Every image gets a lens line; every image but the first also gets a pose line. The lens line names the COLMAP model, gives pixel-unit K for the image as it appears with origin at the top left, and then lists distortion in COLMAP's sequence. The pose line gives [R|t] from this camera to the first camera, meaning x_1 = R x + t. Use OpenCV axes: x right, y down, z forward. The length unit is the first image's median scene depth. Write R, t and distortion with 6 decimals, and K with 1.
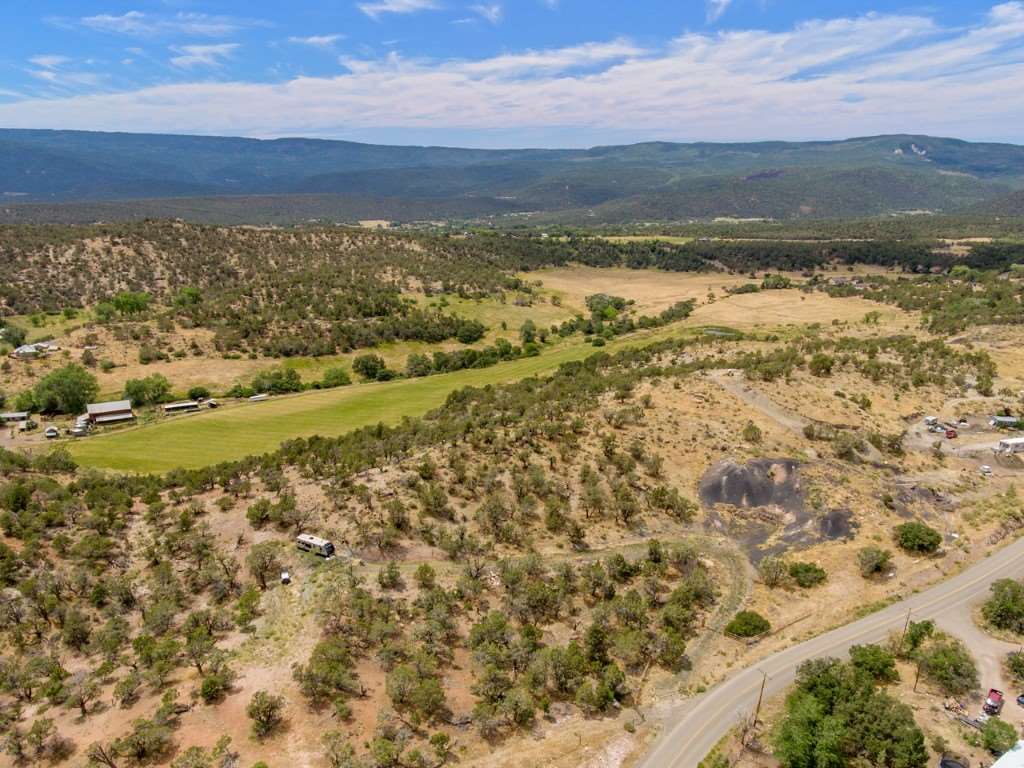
lens RADIAL K [[678.8, 0, 512.8], [0, 678.8, 437.4], [0, 0, 1]] dist [-0.010822, 0.009214]
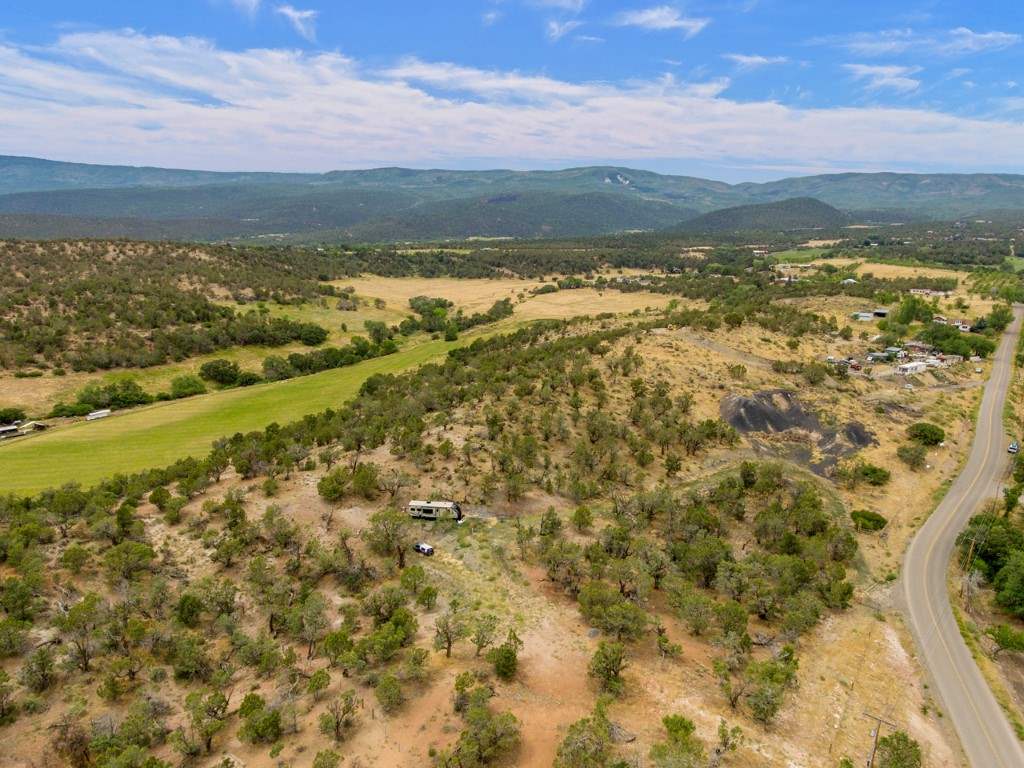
lens RADIAL K [[678.8, 0, 512.8], [0, 678.8, 437.4], [0, 0, 1]] dist [-0.010822, 0.009214]
pose [[0.934366, -0.107551, 0.339695, -0.159409], [0.119282, 0.992765, -0.013779, 0.032014], [-0.335755, 0.053394, 0.940435, 0.065819]]
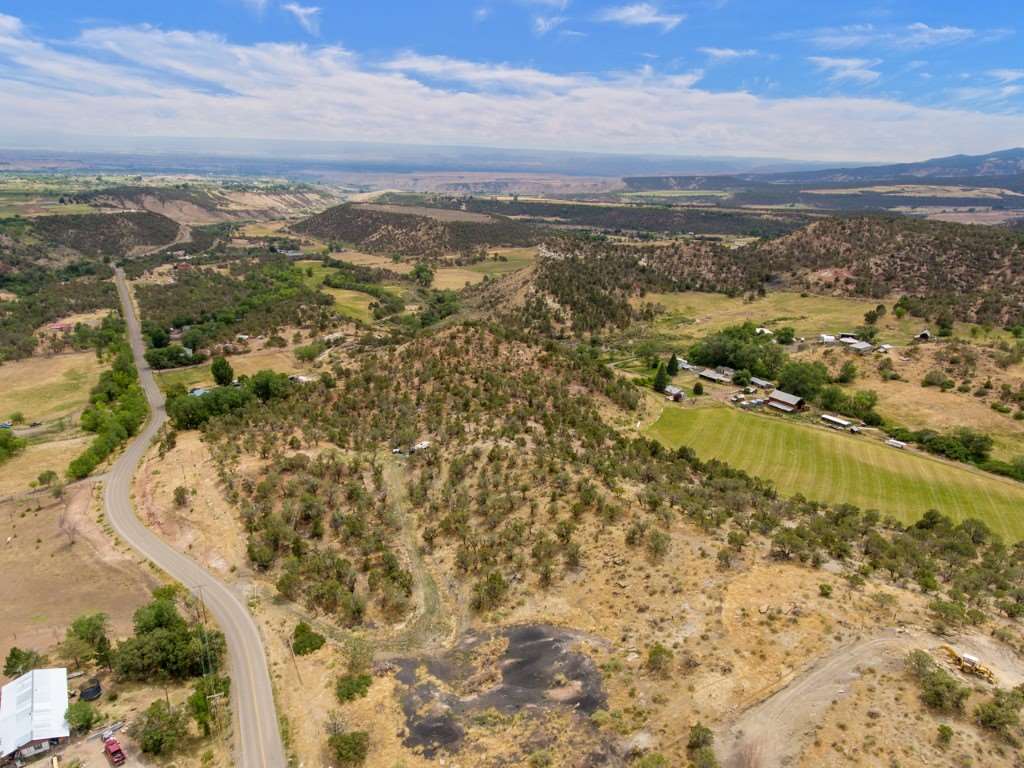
lens RADIAL K [[678.8, 0, 512.8], [0, 678.8, 437.4], [0, 0, 1]] dist [-0.010822, 0.009214]
pose [[-0.033236, 0.339585, -0.939988, 0.406640], [-0.336269, 0.881876, 0.330481, -0.158902], [0.941179, 0.327073, 0.084882, 0.359122]]
